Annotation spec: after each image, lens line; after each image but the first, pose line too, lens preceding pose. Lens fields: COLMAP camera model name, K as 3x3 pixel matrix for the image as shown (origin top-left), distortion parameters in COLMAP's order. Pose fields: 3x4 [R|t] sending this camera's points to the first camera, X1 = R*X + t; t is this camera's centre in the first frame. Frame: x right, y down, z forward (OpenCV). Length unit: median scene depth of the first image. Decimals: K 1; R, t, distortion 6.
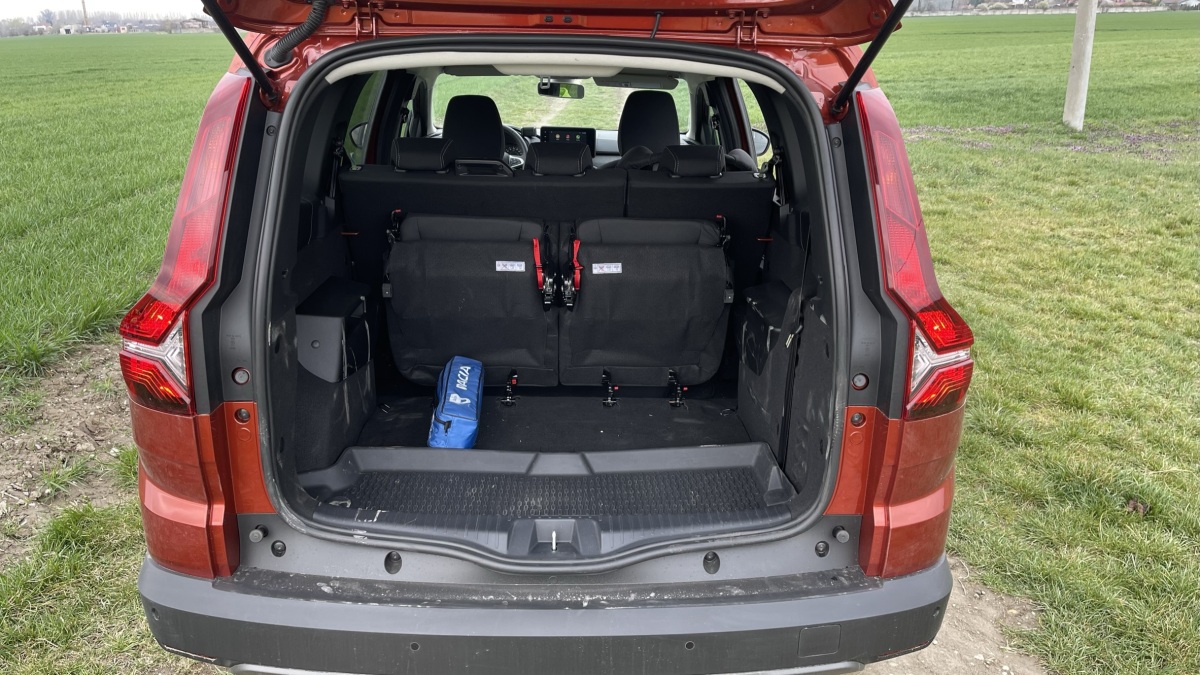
lens RADIAL K [[906.1, 0, 600.0], [0, 906.1, 337.5], [0, 0, 1]] dist [0.075187, -0.107539]
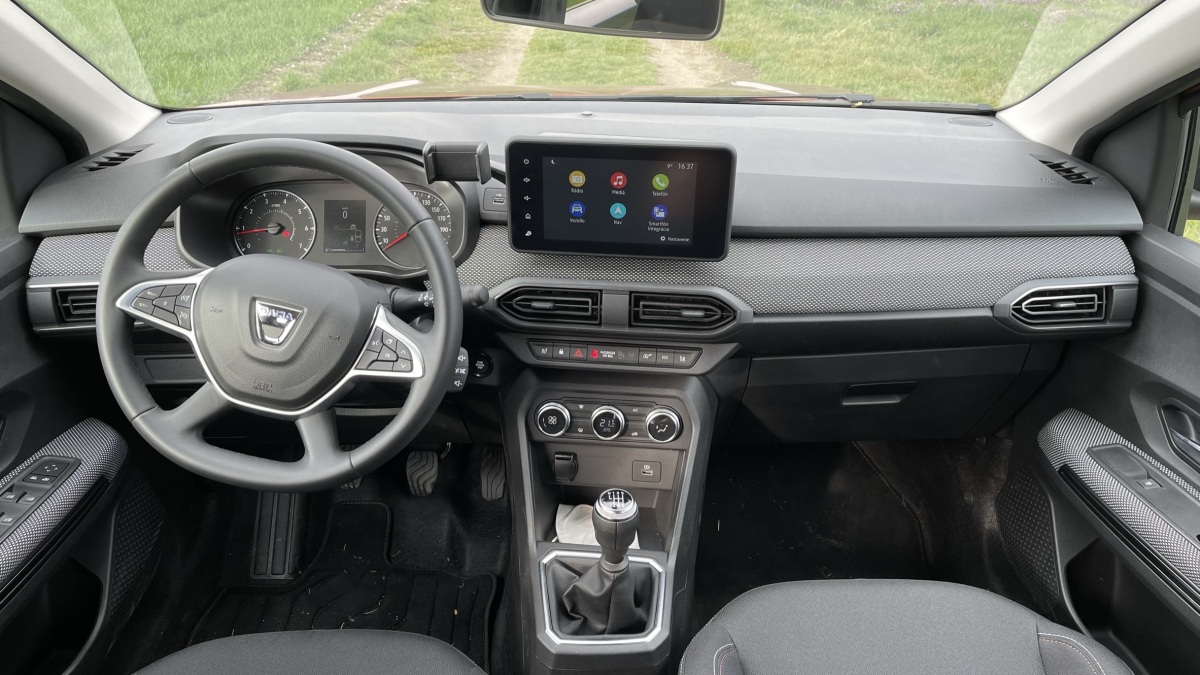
lens RADIAL K [[906.1, 0, 600.0], [0, 906.1, 337.5], [0, 0, 1]] dist [0.075187, -0.107539]
pose [[0.999990, -0.003742, -0.002503, -0.114096], [0.004054, 0.990262, 0.139155, -0.608936], [0.001958, -0.139164, 0.990267, 2.147565]]
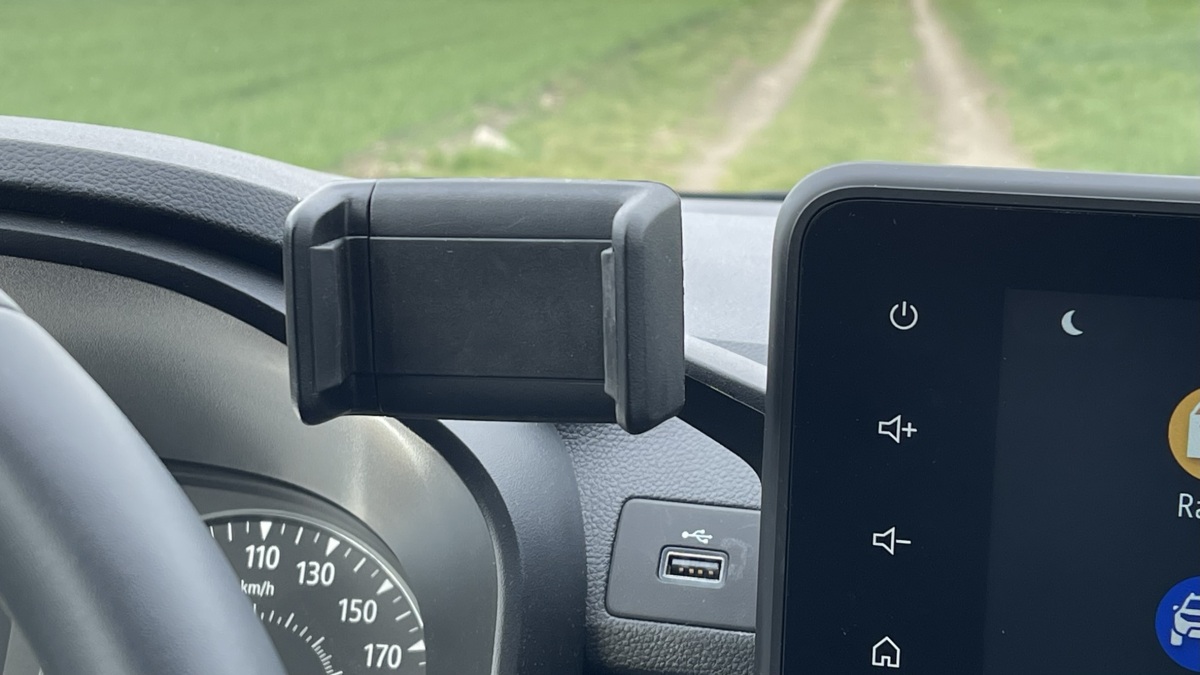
lens RADIAL K [[2245.3, 0, 600.0], [0, 2245.3, 337.5], [0, 0, 1]] dist [0.163319, 0.002335]
pose [[0.993528, 0.037043, -0.107381, -0.179349], [-0.053818, 0.986003, -0.157802, -0.596495], [0.100033, 0.162560, 0.981615, 2.576014]]
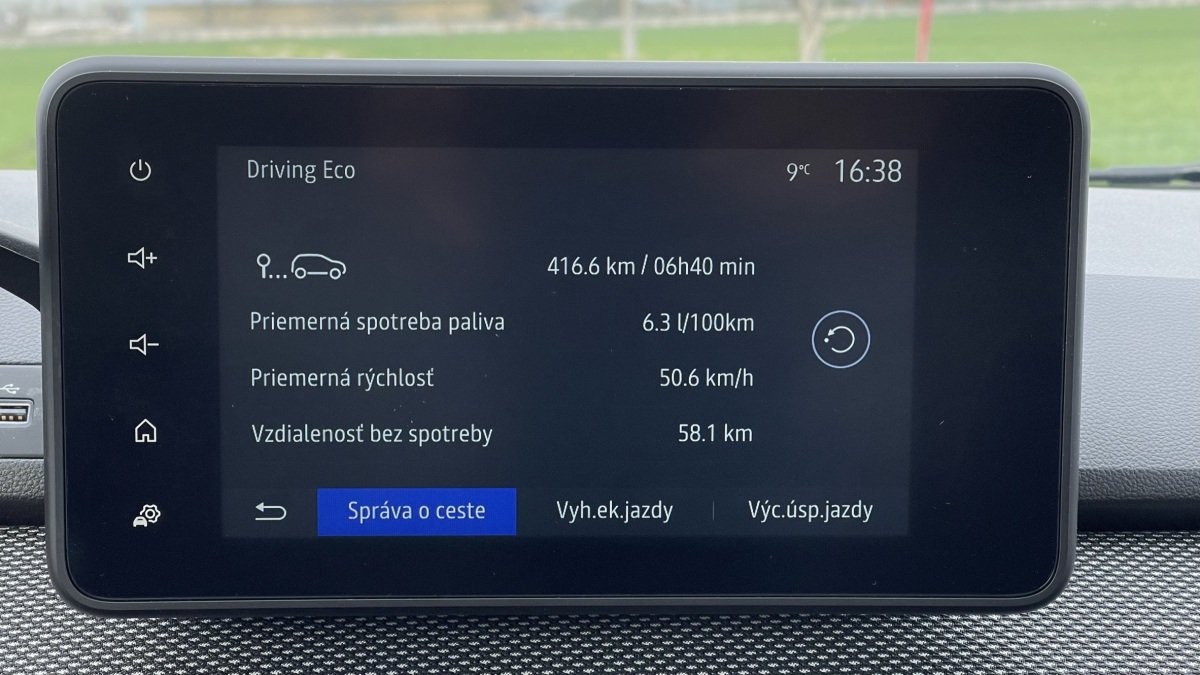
lens RADIAL K [[2253.1, 0, 600.0], [0, 2253.1, 337.5], [0, 0, 1]] dist [0.186407, -0.070389]
pose [[0.989445, -0.026079, 0.142545, -0.150936], [0.054145, 0.978962, -0.196730, -0.540669], [-0.134416, 0.202372, 0.970040, 2.487744]]
